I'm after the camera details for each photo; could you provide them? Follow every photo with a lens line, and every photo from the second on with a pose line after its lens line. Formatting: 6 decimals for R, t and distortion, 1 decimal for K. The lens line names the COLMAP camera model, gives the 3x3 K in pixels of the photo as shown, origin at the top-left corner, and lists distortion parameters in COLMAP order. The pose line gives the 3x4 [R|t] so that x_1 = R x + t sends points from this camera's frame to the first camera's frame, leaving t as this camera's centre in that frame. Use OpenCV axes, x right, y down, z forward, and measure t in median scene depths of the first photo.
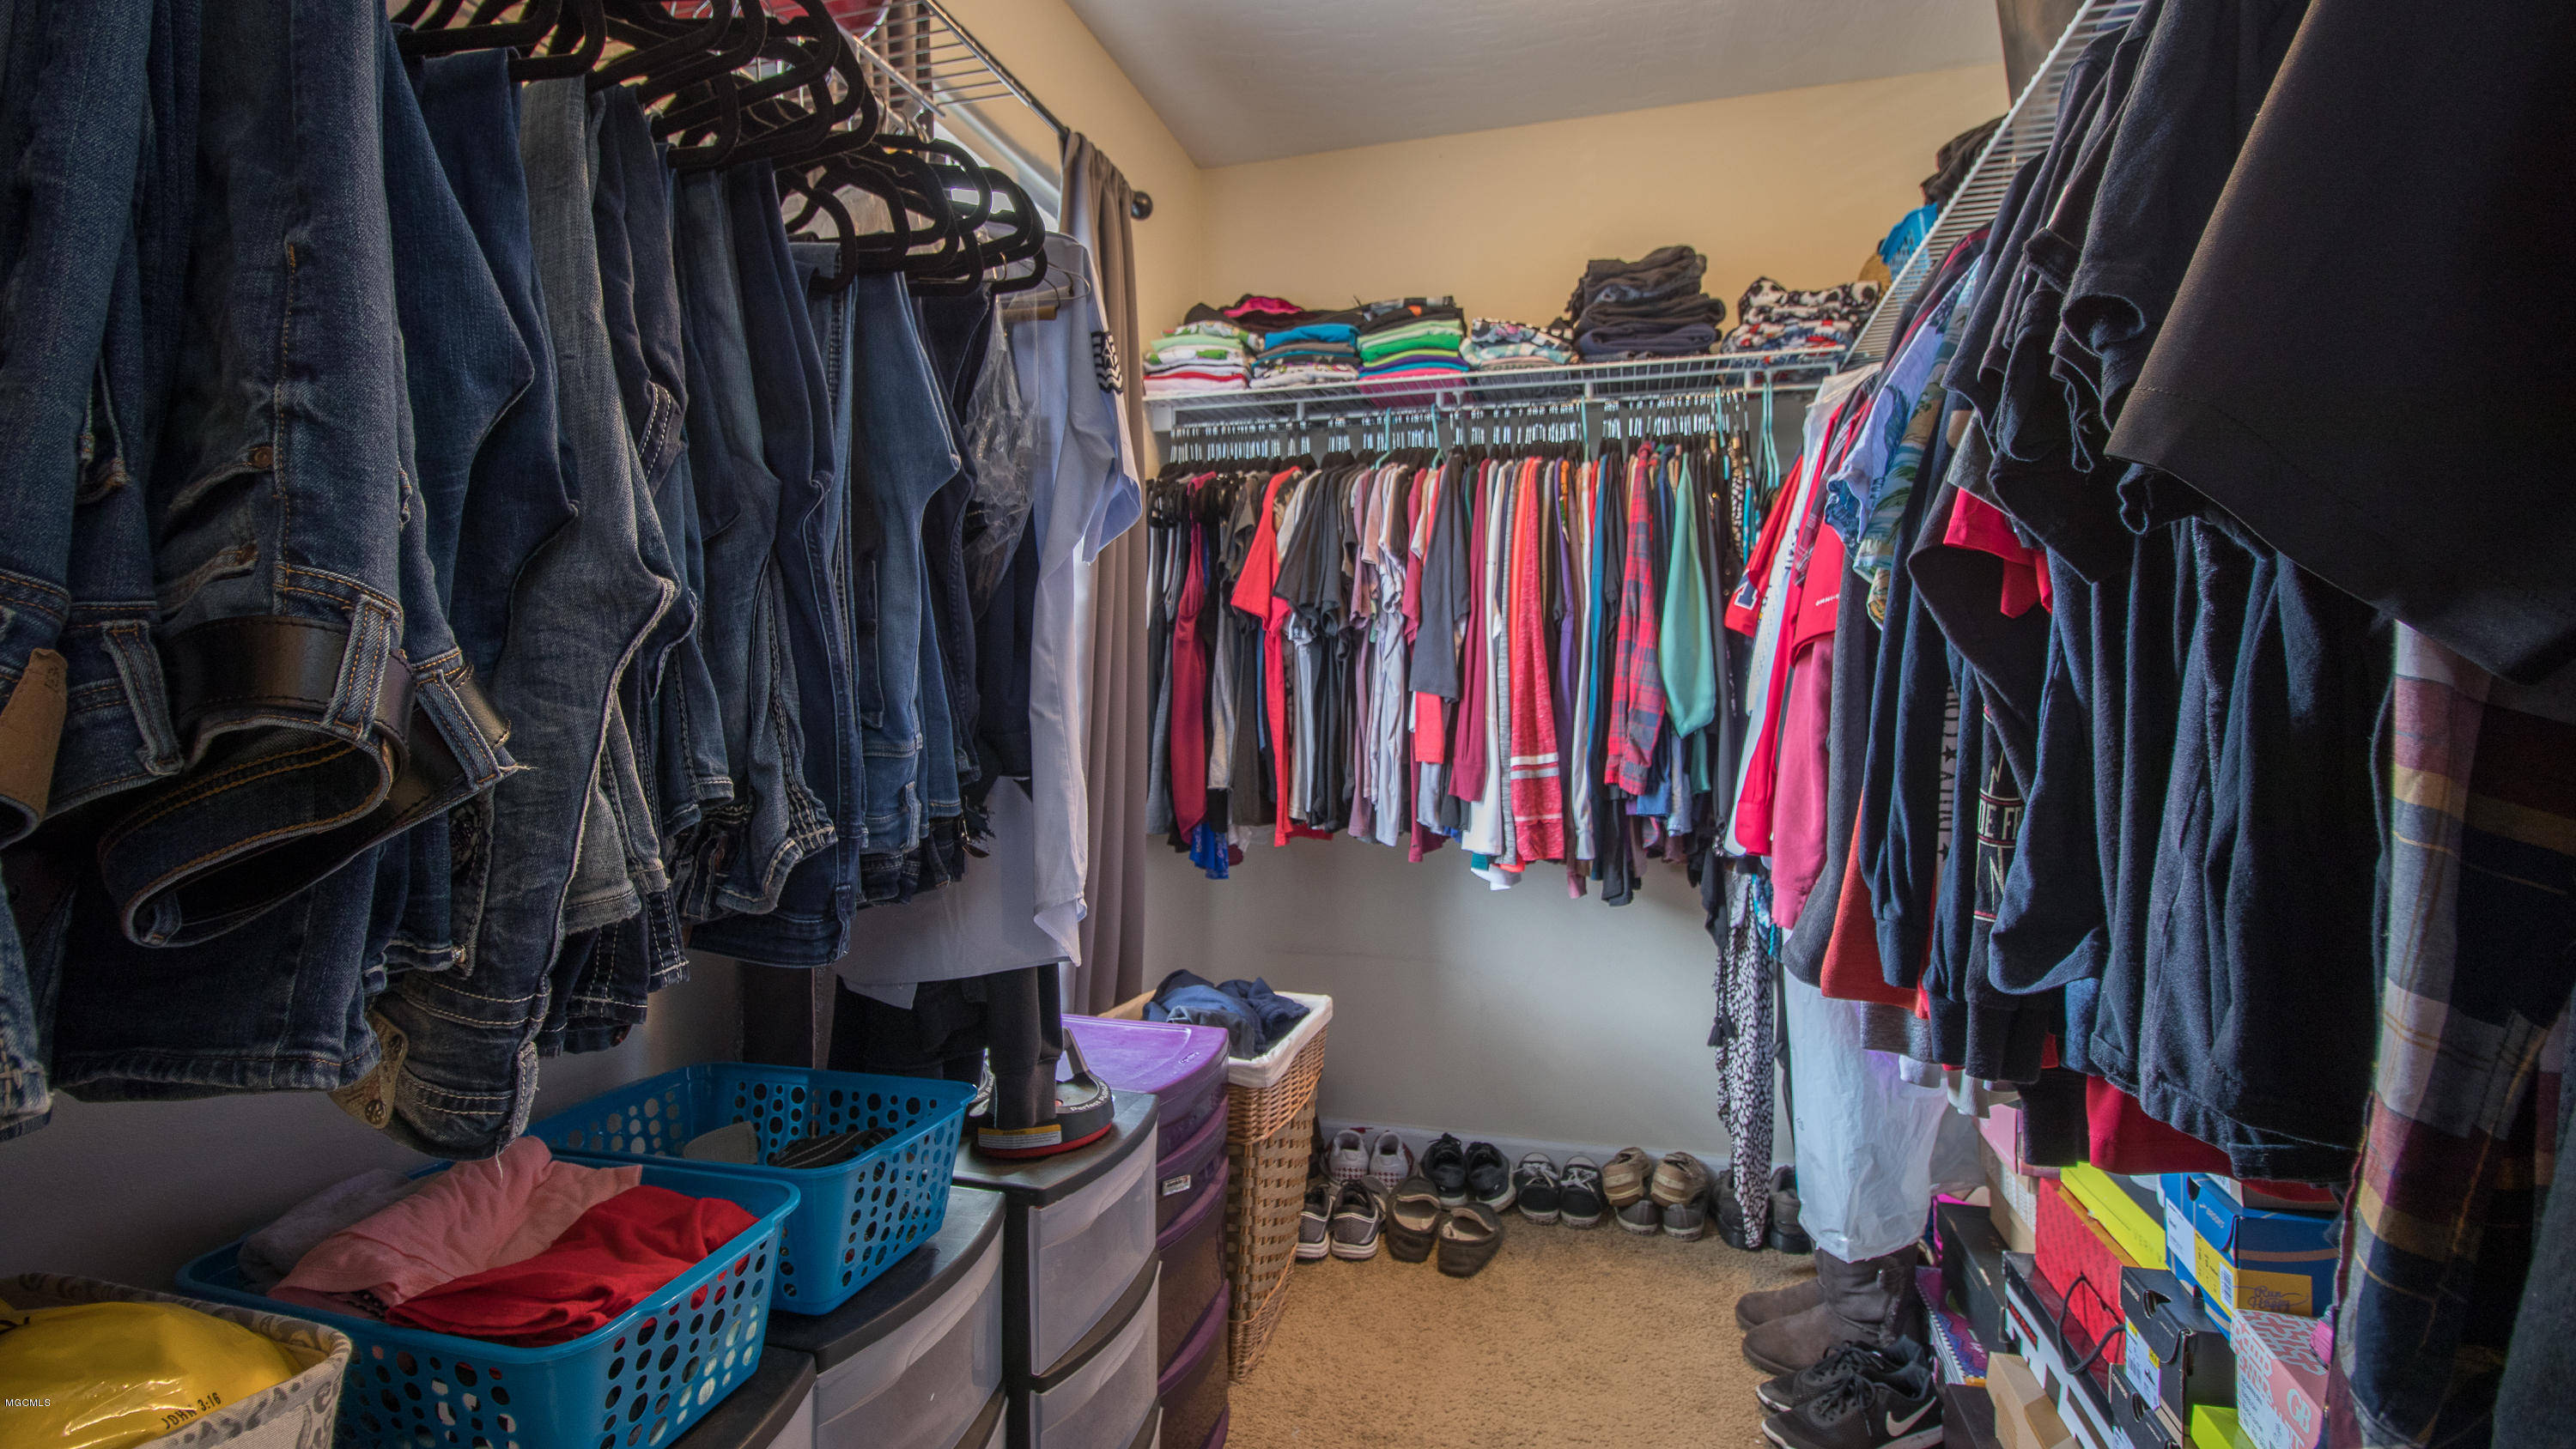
lens RADIAL K [[1252.0, 0, 1287.5], [0, 1252.0, 714.3], [0, 0, 1]] dist [-0.010805, -0.000876]
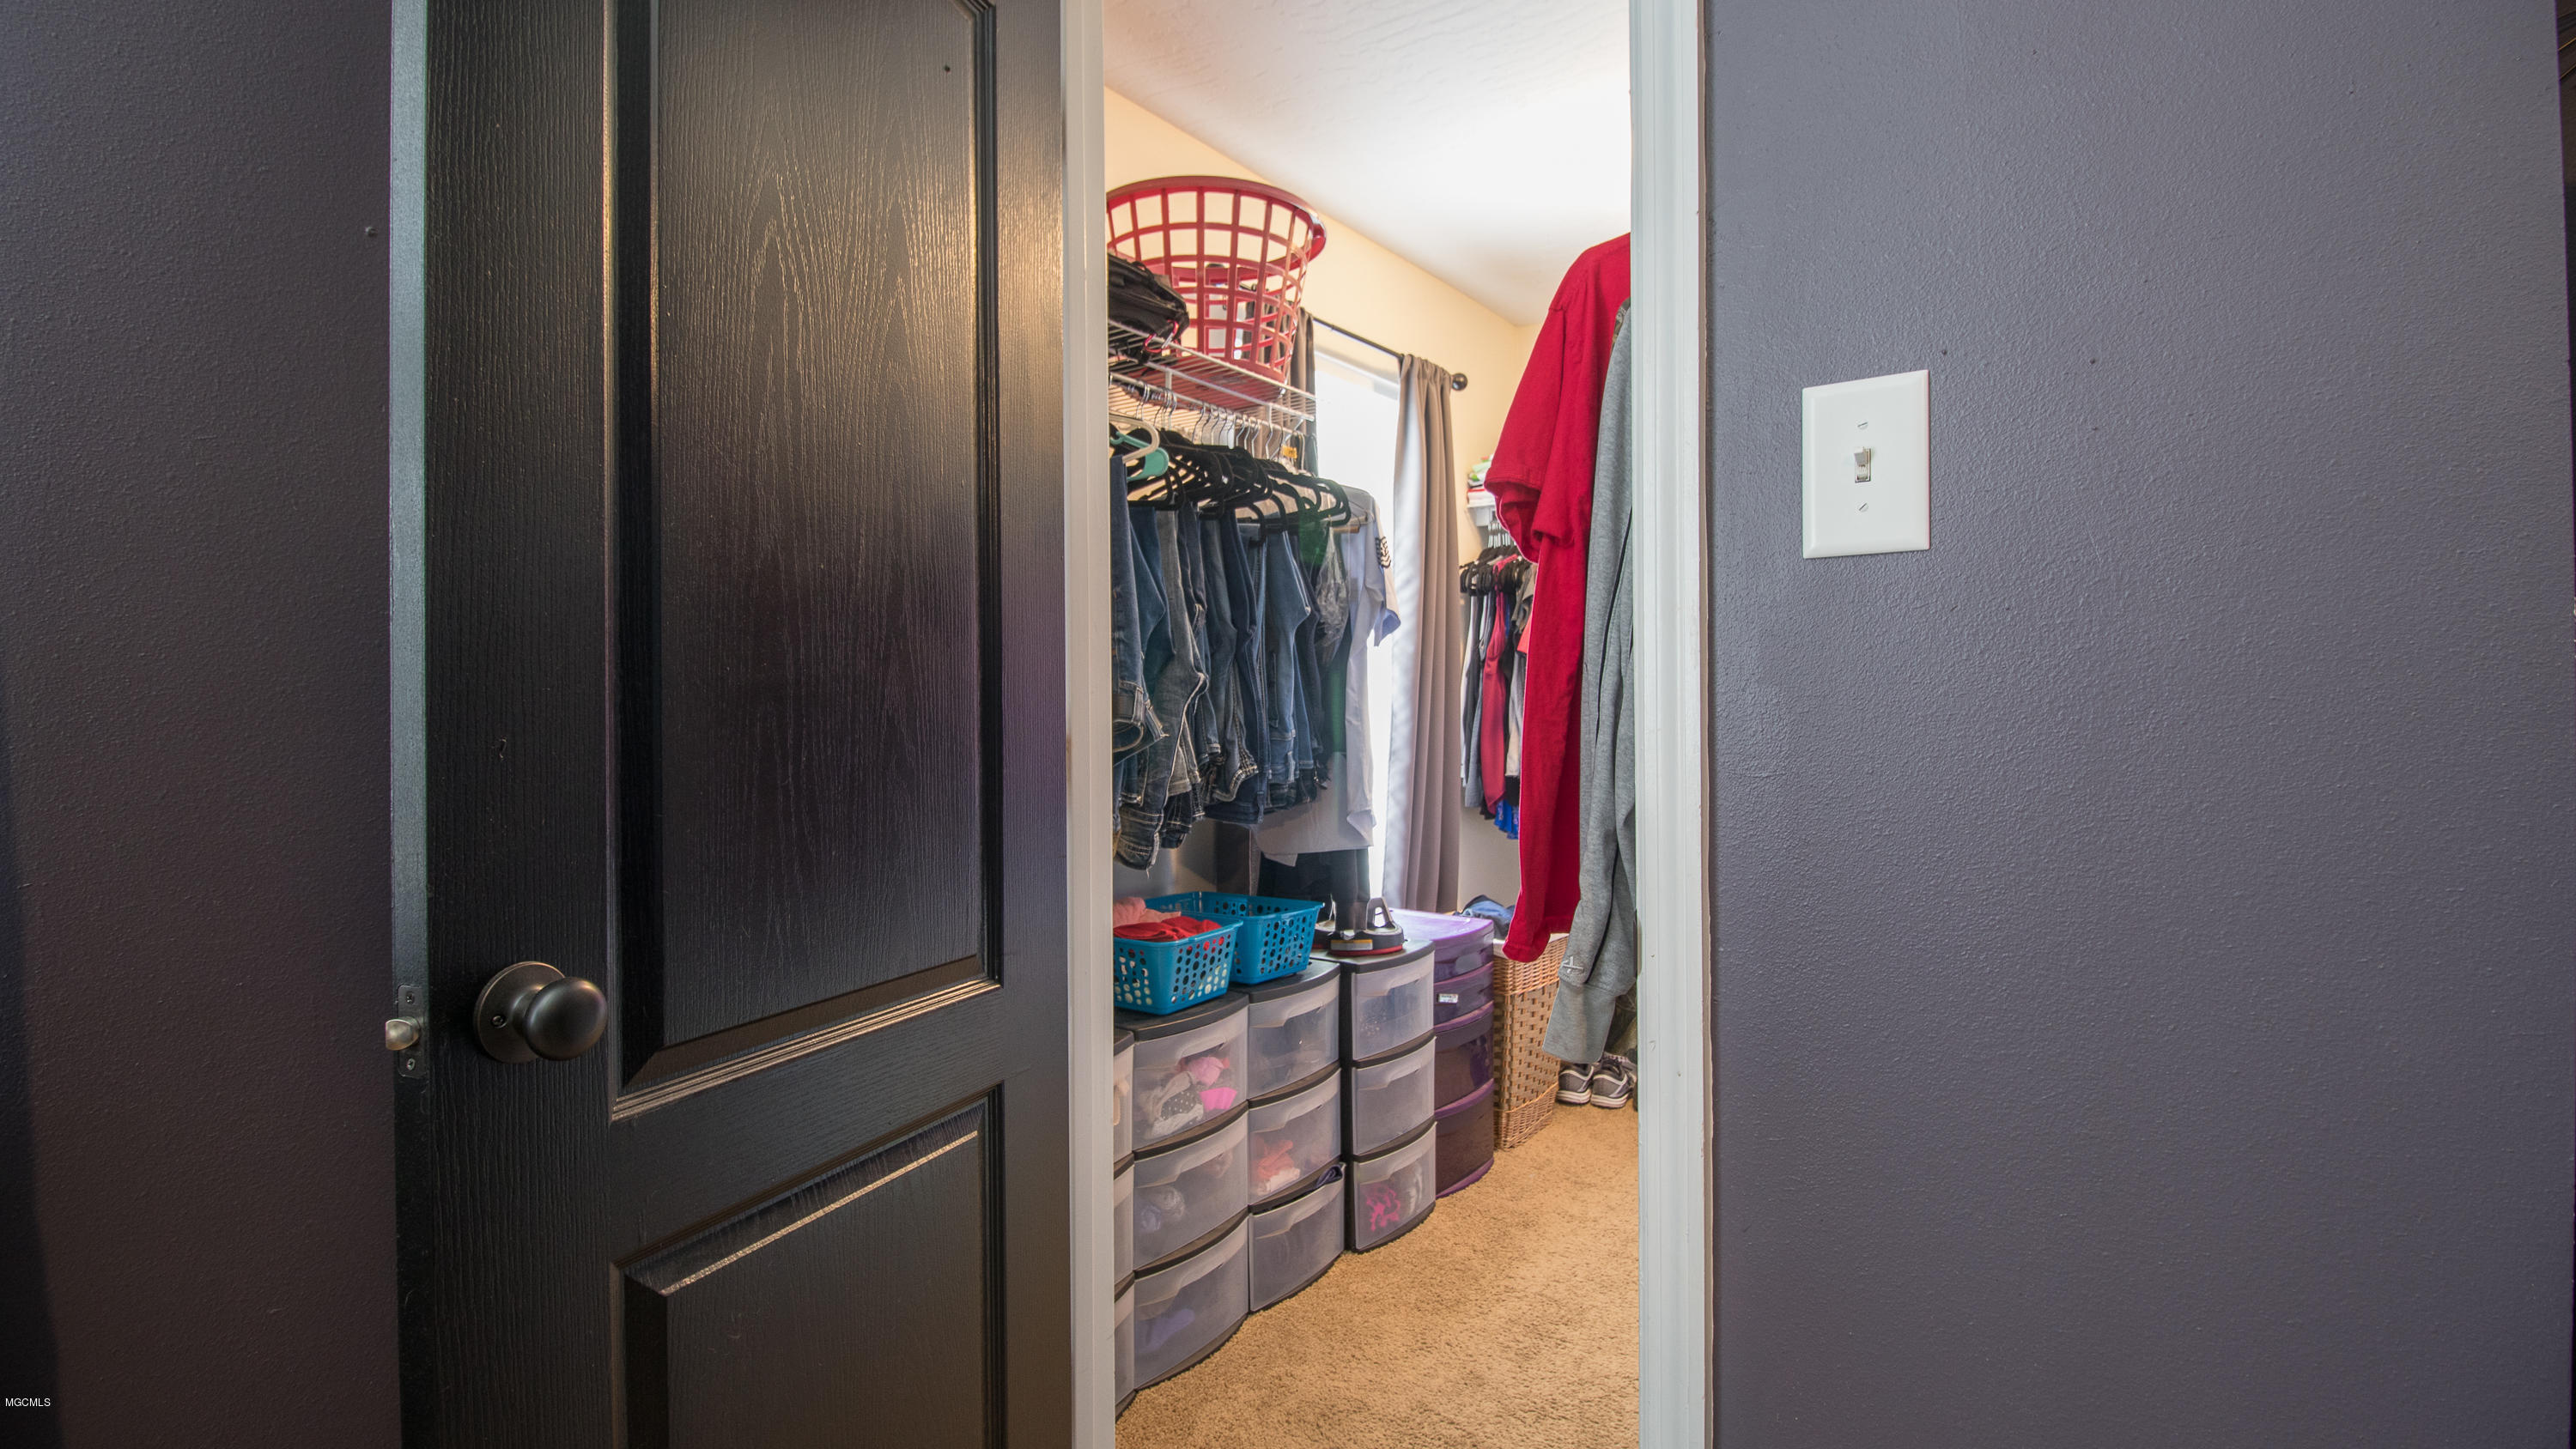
lens RADIAL K [[1252.0, 0, 1287.0], [0, 1252.0, 718.0], [0, 0, 1]] dist [-0.010805, -0.000876]
pose [[0.943748, 0.000598, -0.330665, 0.420580], [-0.003430, 0.999962, -0.007982, 0.011505], [0.330648, 0.008667, 0.943714, -1.082622]]
